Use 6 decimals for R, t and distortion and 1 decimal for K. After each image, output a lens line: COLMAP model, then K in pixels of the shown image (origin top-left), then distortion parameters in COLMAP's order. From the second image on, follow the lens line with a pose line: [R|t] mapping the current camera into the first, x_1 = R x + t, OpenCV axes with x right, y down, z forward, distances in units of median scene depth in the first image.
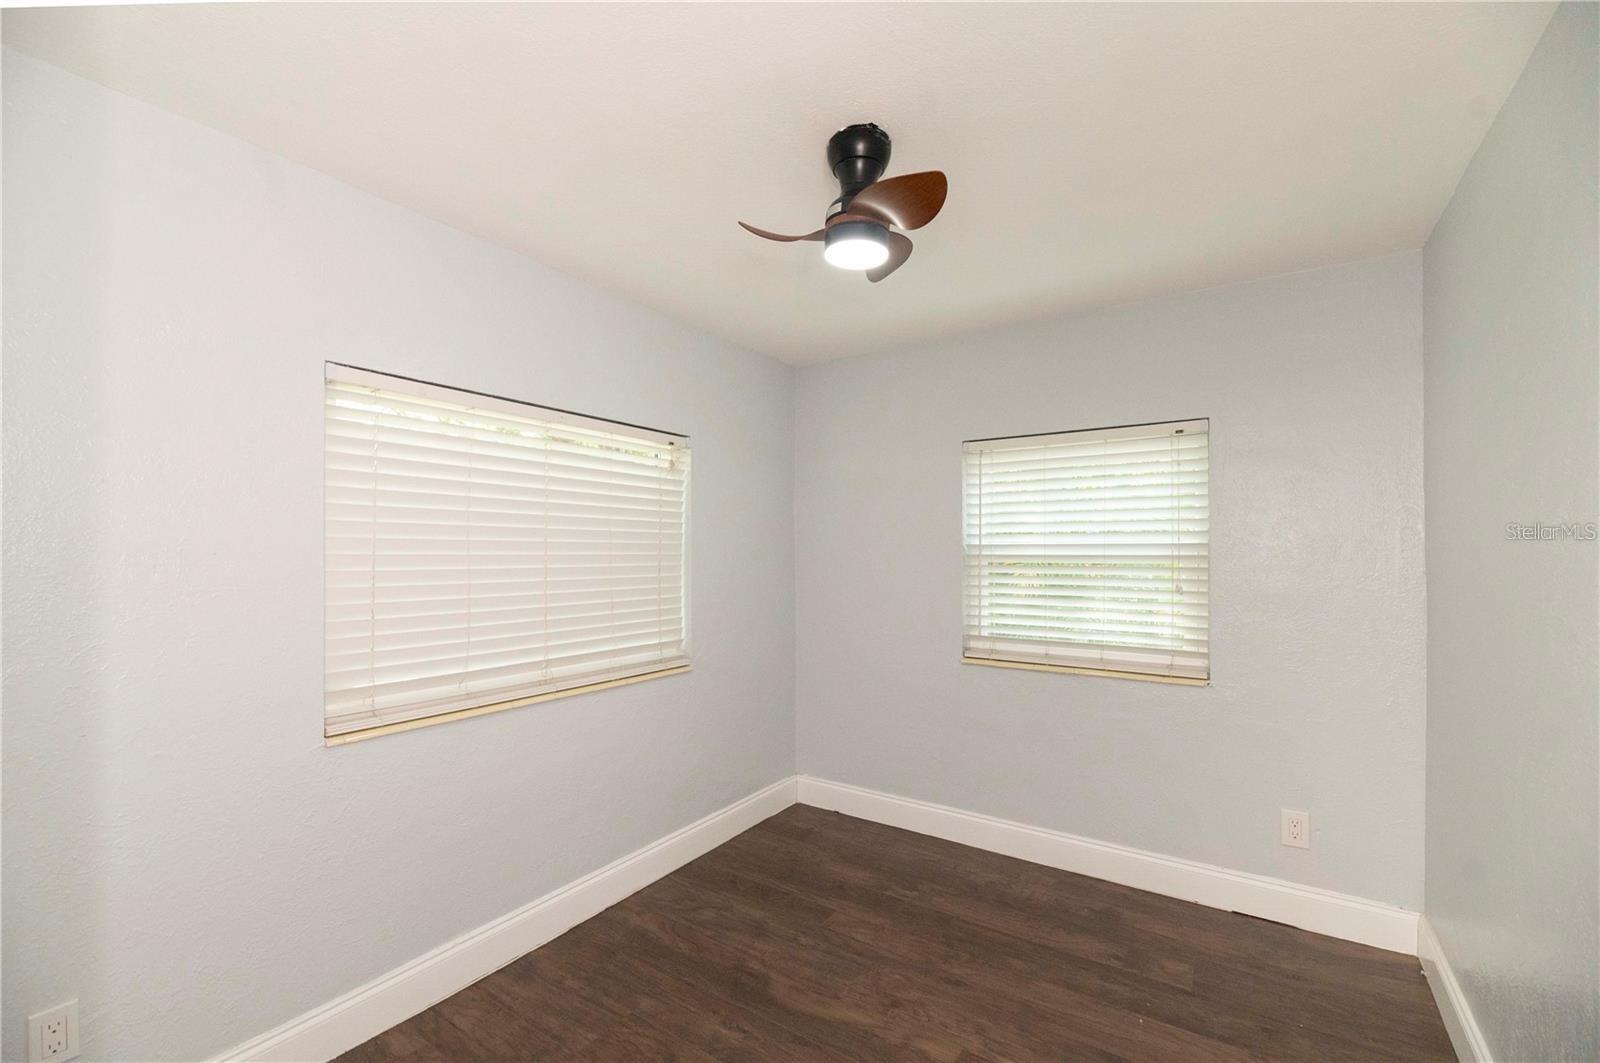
lens RADIAL K [[652.0, 0, 805.3], [0, 652.0, 556.0], [0, 0, 1]] dist [-0.004366, -0.003509]
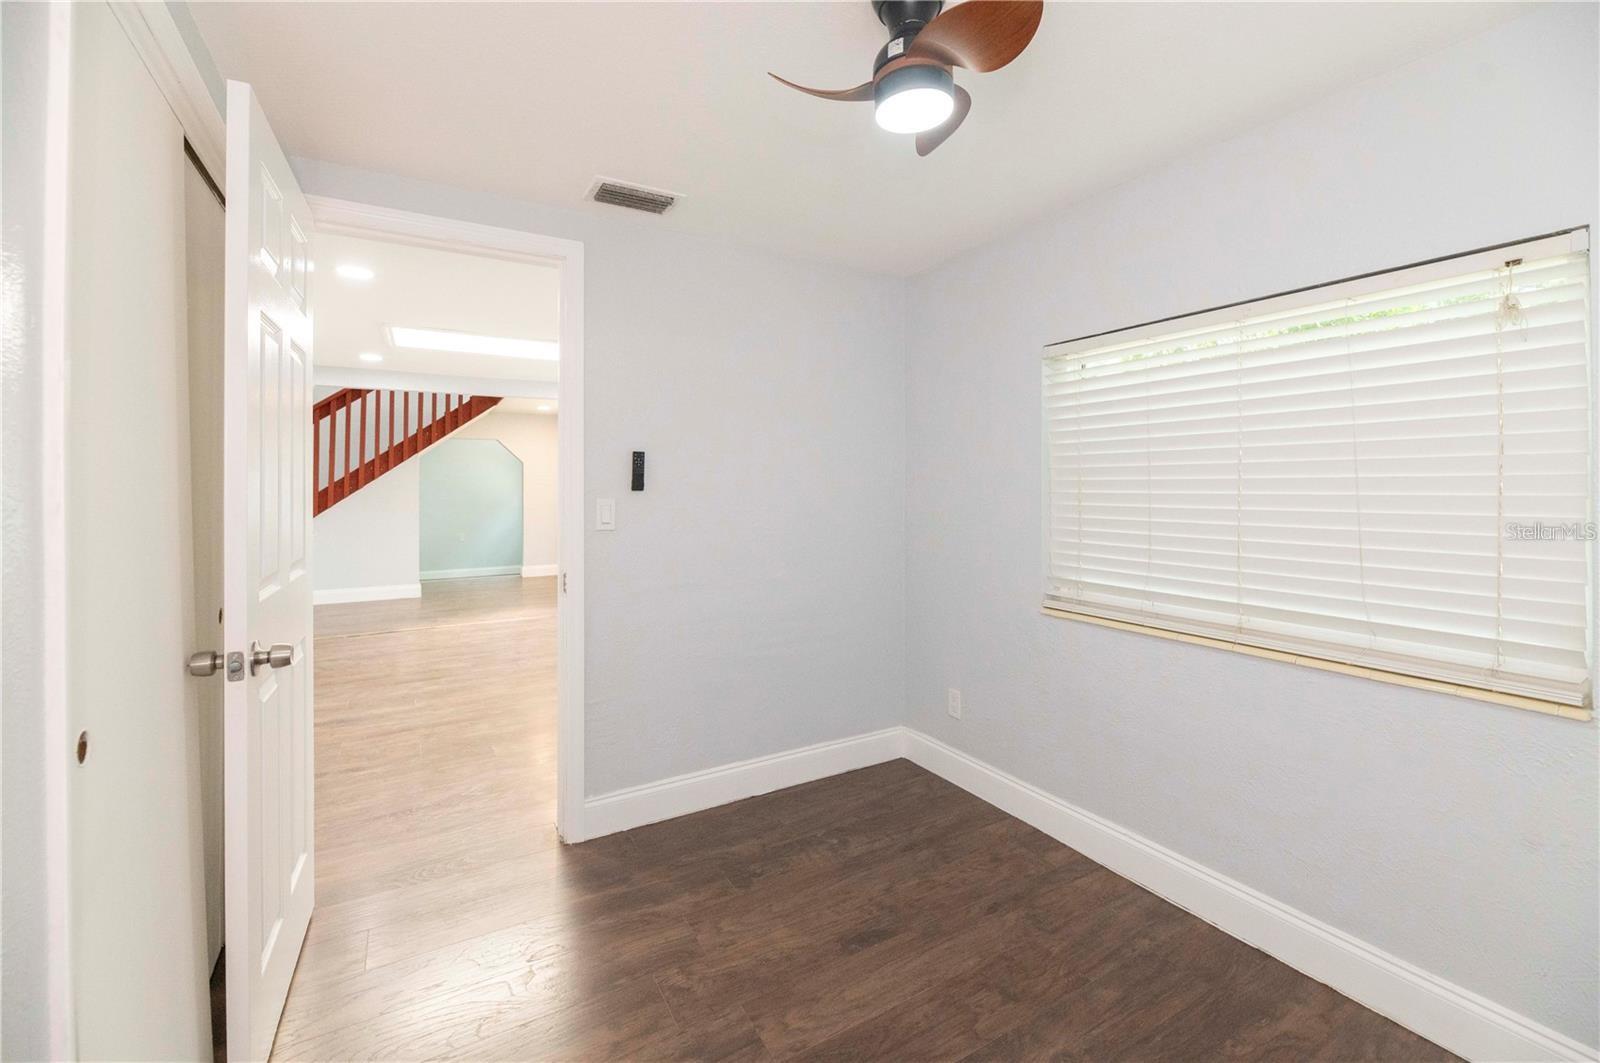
lens RADIAL K [[652.0, 0, 796.2], [0, 652.0, 485.0], [0, 0, 1]] dist [-0.004366, -0.003509]
pose [[-0.419211, 0.001661, -0.907887, 0.634911], [0.001752, 0.999998, 0.001021, 0.004669], [0.907887, -0.001162, -0.419213, 0.877160]]
